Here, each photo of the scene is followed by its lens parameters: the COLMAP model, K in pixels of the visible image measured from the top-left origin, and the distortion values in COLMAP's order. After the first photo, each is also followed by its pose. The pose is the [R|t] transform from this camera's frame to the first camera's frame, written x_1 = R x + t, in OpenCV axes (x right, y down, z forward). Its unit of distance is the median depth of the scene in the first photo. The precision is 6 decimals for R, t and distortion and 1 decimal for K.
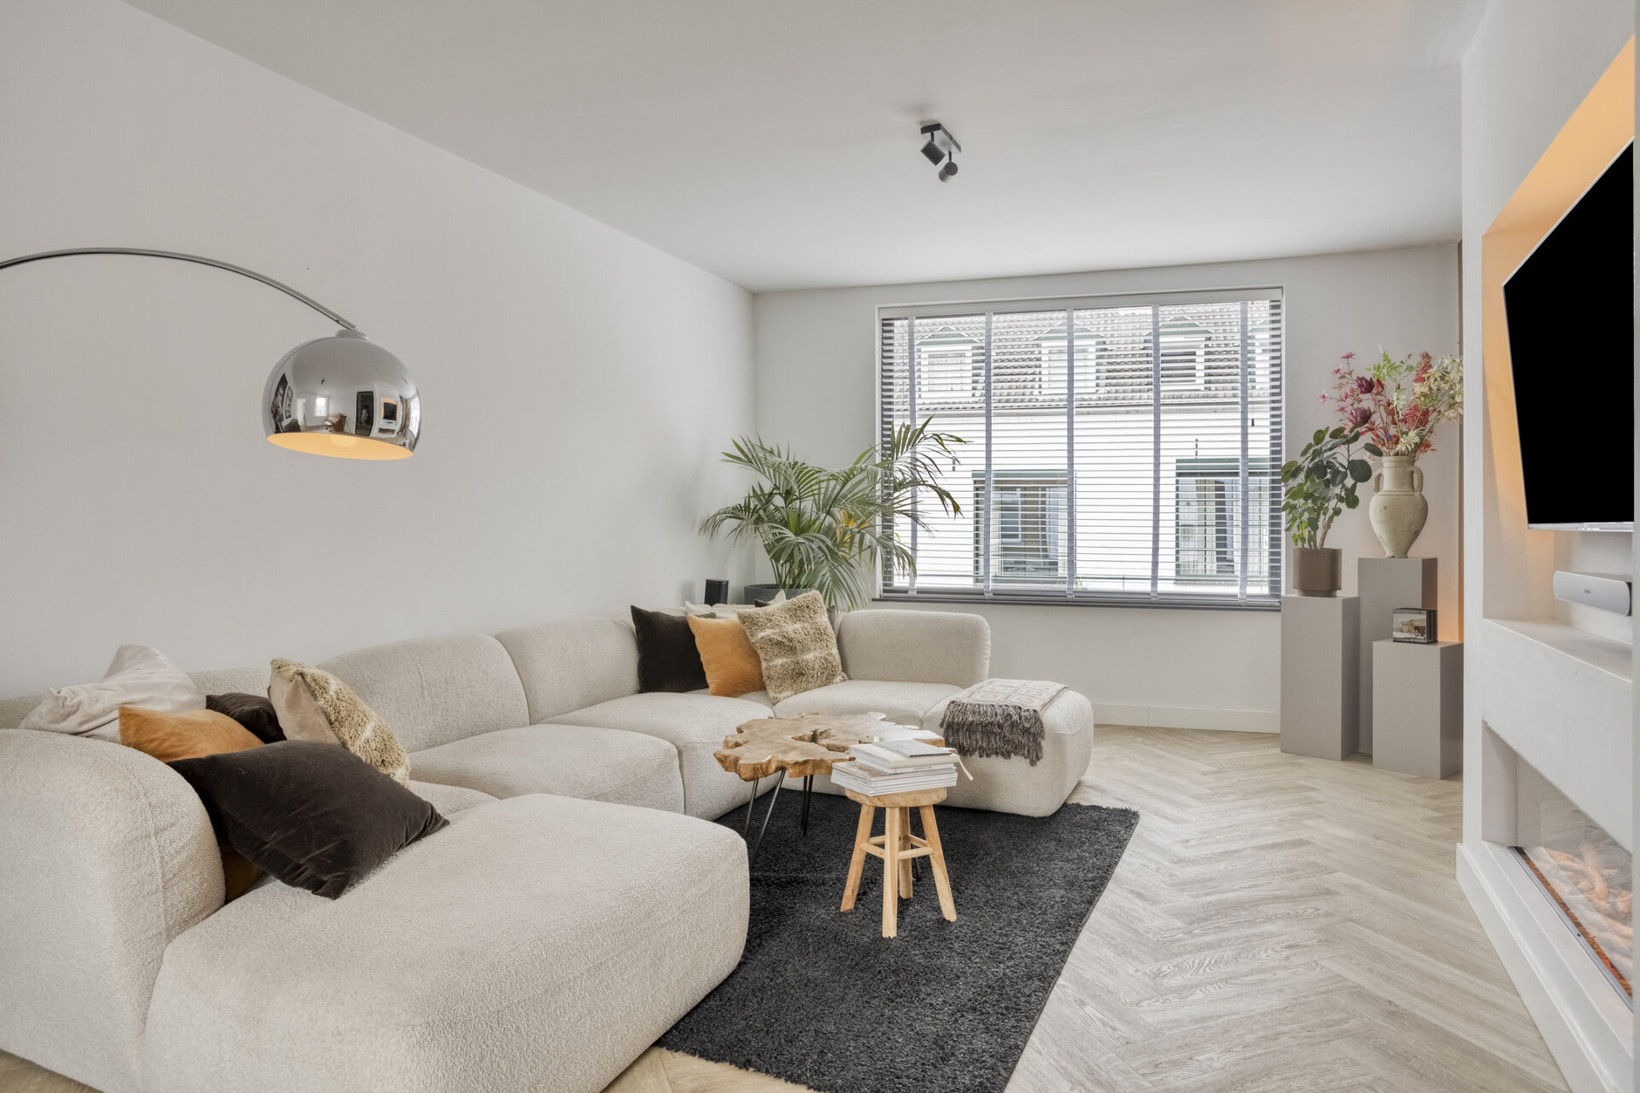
lens RADIAL K [[982.3, 0, 852.2], [0, 982.3, 546.0], [0, 0, 1]] dist [-0.001971, 0.011219]
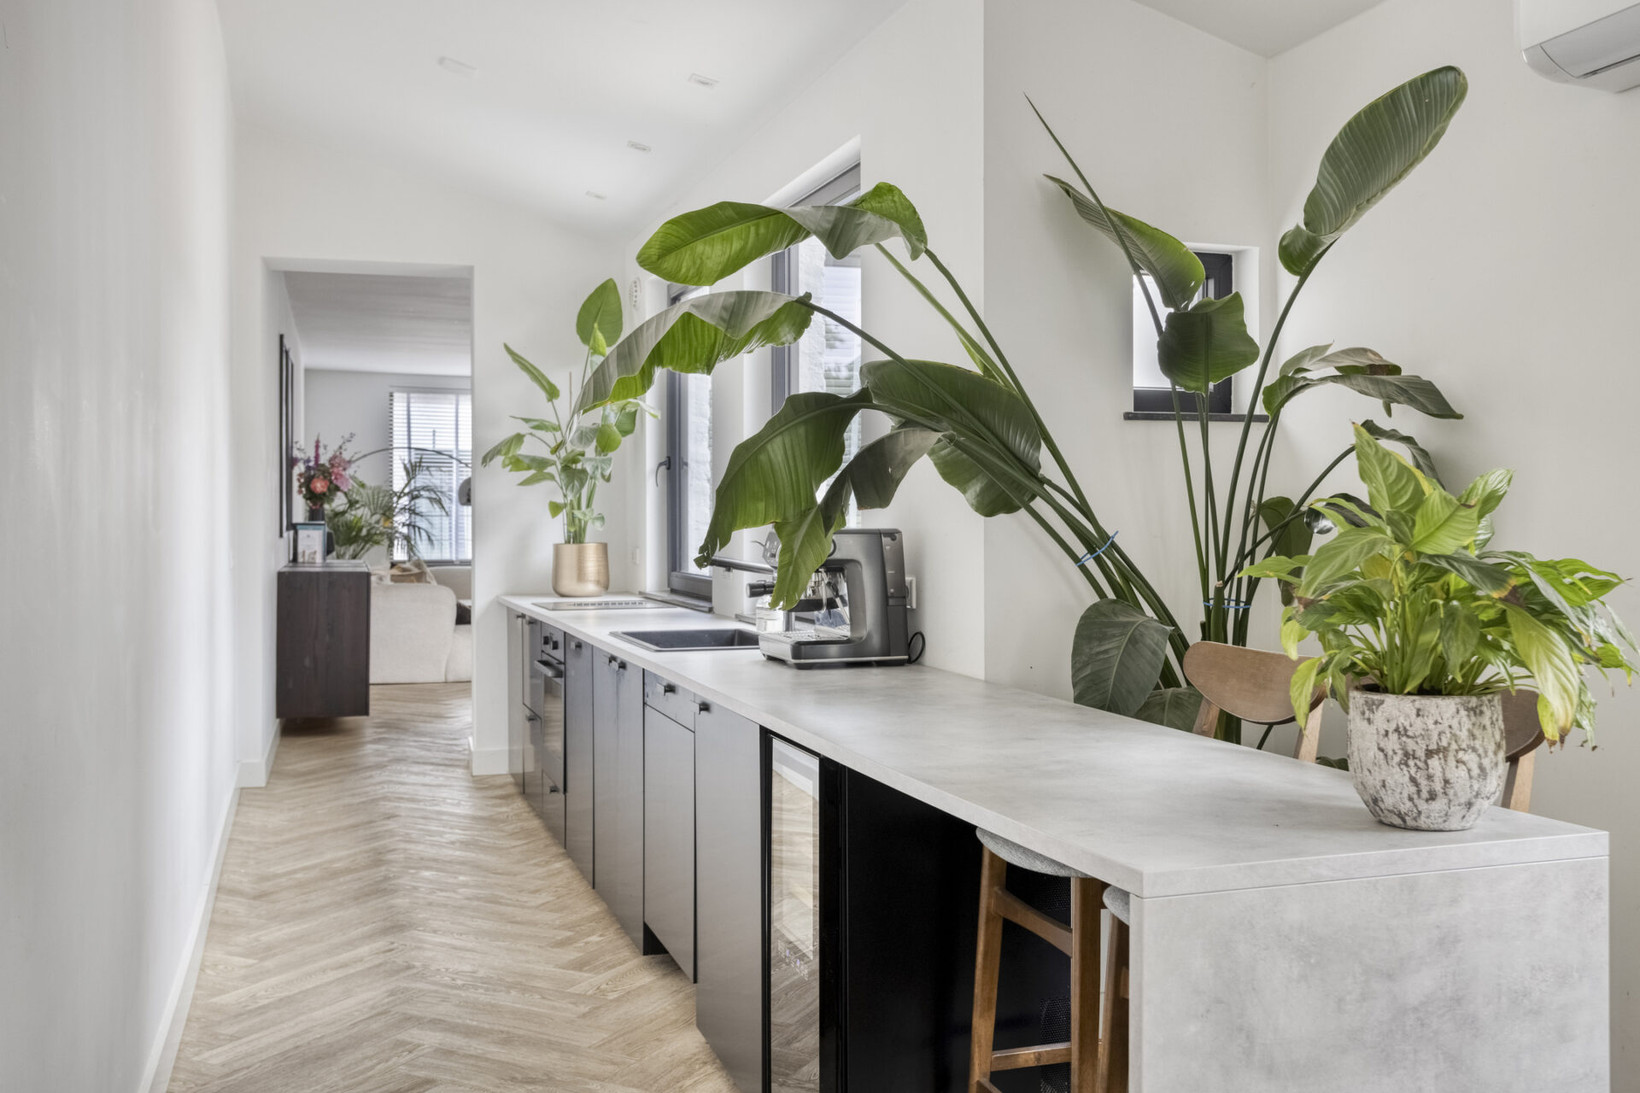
lens RADIAL K [[1610.3, 0, 818.7], [0, 1610.3, 536.1], [0, 0, 1]] dist [0.094224, 0.000000]
pose [[0.781116, -0.015898, 0.624184, -1.673440], [0.019239, 0.999814, 0.001390, 0.019305], [-0.624090, 0.010923, 0.781276, -2.332529]]
